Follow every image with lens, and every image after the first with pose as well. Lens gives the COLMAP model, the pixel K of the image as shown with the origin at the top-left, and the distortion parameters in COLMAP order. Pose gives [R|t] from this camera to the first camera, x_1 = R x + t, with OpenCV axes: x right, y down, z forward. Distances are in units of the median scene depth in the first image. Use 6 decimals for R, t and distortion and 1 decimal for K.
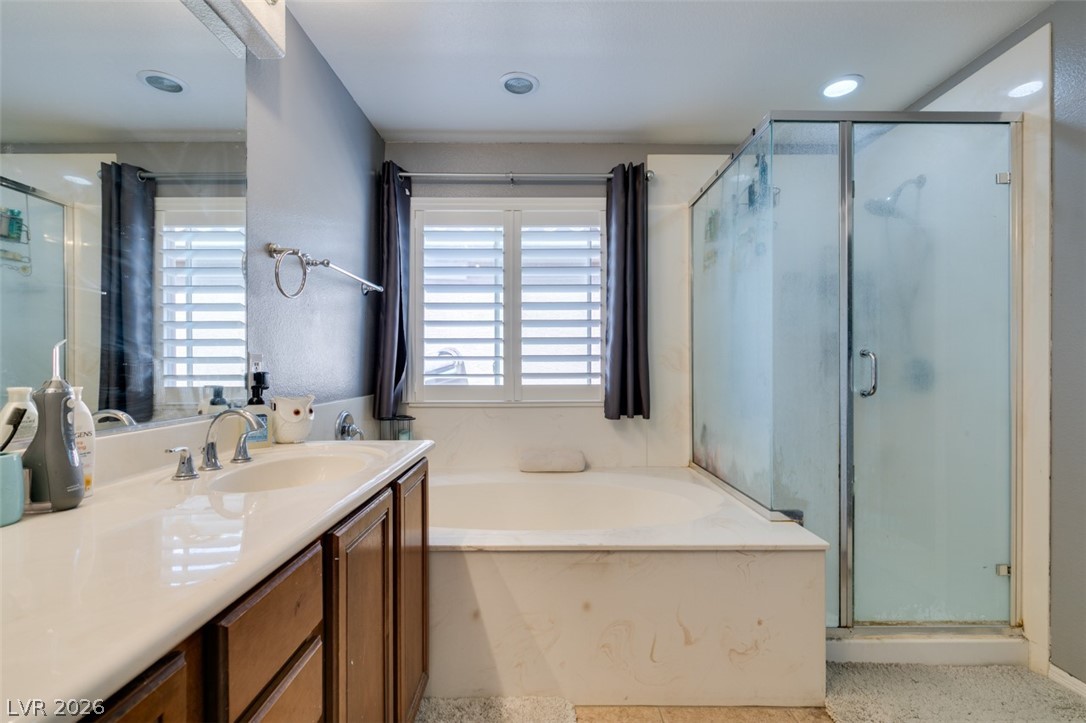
lens RADIAL K [[486.0, 0, 545.4], [0, 486.0, 364.5], [0, 0, 1]] dist [0.005287, -0.001101]
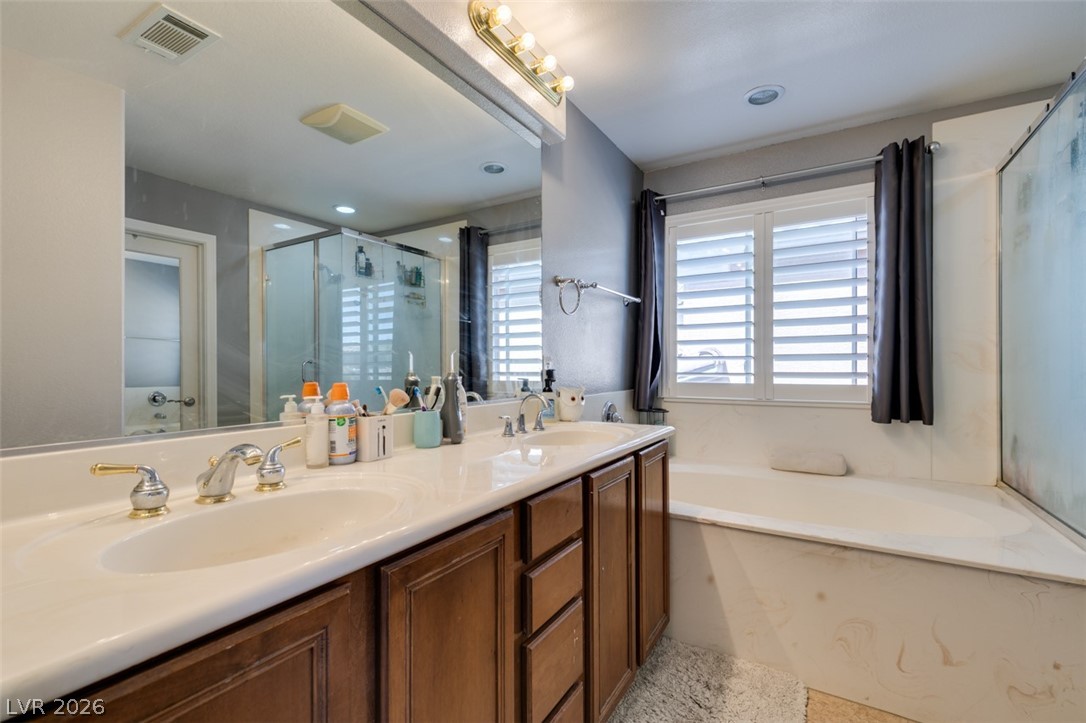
lens RADIAL K [[486.0, 0, 542.4], [0, 486.0, 362.4], [0, 0, 1]] dist [0.005287, -0.001101]
pose [[0.850348, -0.004525, -0.526201, 0.082970], [0.001965, 0.999983, -0.005423, 0.001963], [0.526217, 0.003578, 0.850343, -0.127440]]
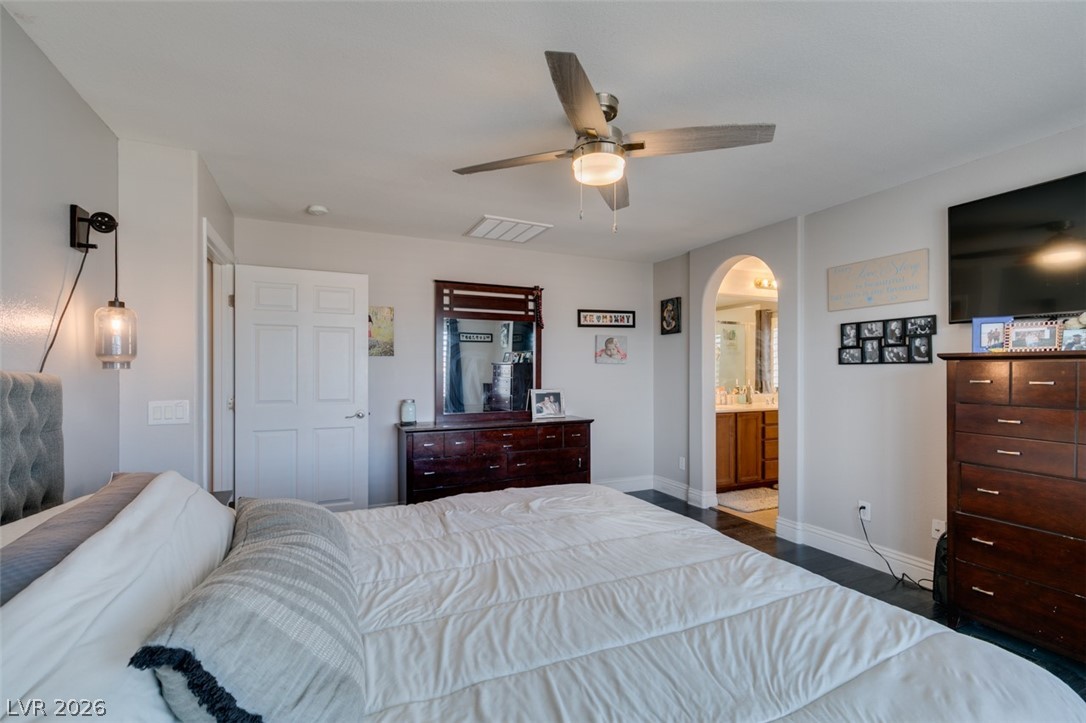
lens RADIAL K [[486.0, 0, 546.6], [0, 486.0, 373.1], [0, 0, 1]] dist [0.005287, -0.001101]
pose [[0.410823, 0.001872, -0.911713, 1.320317], [0.001362, 0.999996, 0.002667, -0.049897], [0.911714, -0.002338, 0.410818, -1.433522]]
